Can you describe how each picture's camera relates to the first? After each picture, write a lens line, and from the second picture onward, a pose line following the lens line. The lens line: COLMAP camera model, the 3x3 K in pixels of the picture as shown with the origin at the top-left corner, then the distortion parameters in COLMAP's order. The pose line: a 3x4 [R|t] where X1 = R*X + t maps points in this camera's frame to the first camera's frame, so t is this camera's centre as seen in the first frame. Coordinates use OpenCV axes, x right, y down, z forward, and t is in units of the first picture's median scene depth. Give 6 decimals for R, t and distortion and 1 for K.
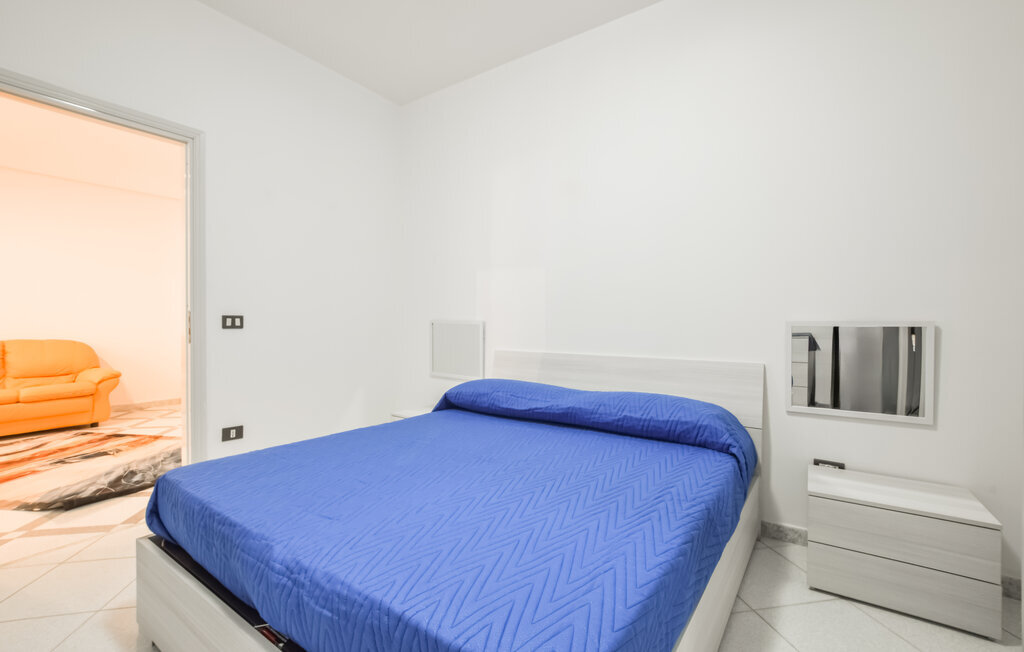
lens RADIAL K [[453.0, 0, 512.0], [0, 453.0, 326.0], [0, 0, 1]] dist [-0.012115, 0.000186]
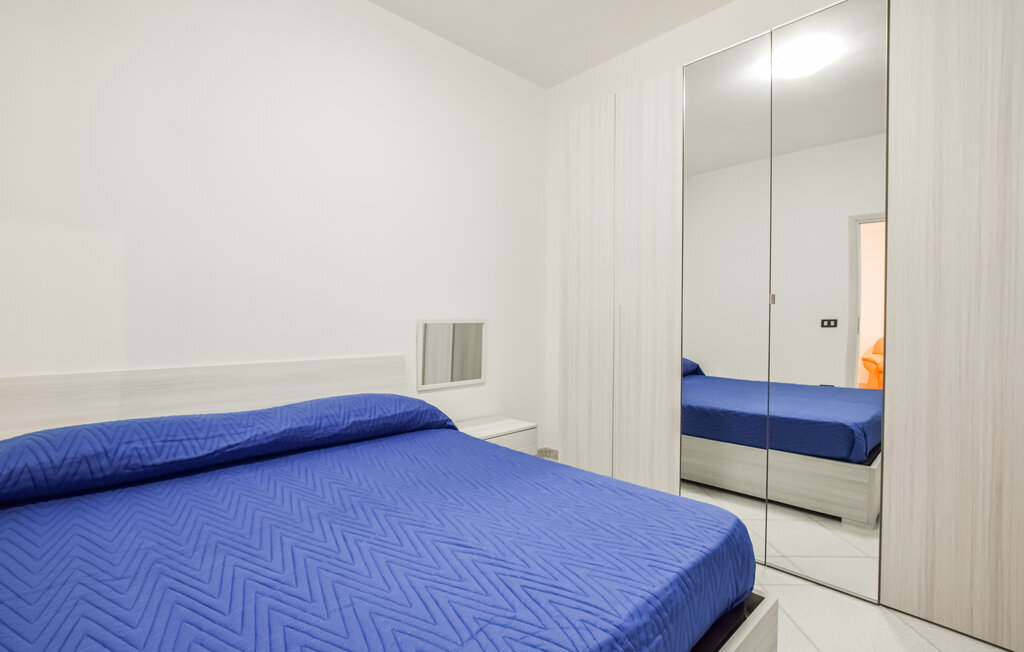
lens RADIAL K [[453.0, 0, 512.0], [0, 453.0, 326.0], [0, 0, 1]] dist [-0.012115, 0.000186]
pose [[0.204175, -0.013830, 0.978837, -0.609813], [0.011778, 0.999863, 0.011670, -0.007913], [-0.978864, 0.009146, 0.204309, 0.490228]]
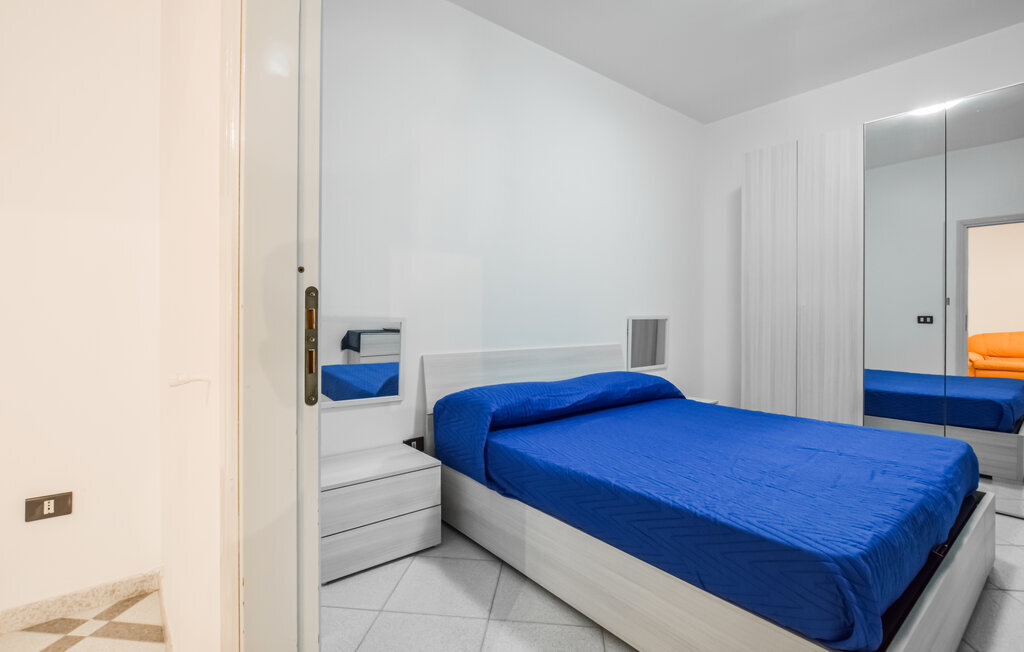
lens RADIAL K [[471.6, 0, 513.4], [0, 471.6, 312.6], [0, 0, 1]] dist [-0.001418, 0.000070]
pose [[0.263031, 0.008328, 0.964751, -1.170466], [0.012418, 0.999851, -0.012016, -0.012007], [-0.964707, 0.015141, 0.262888, 0.977103]]
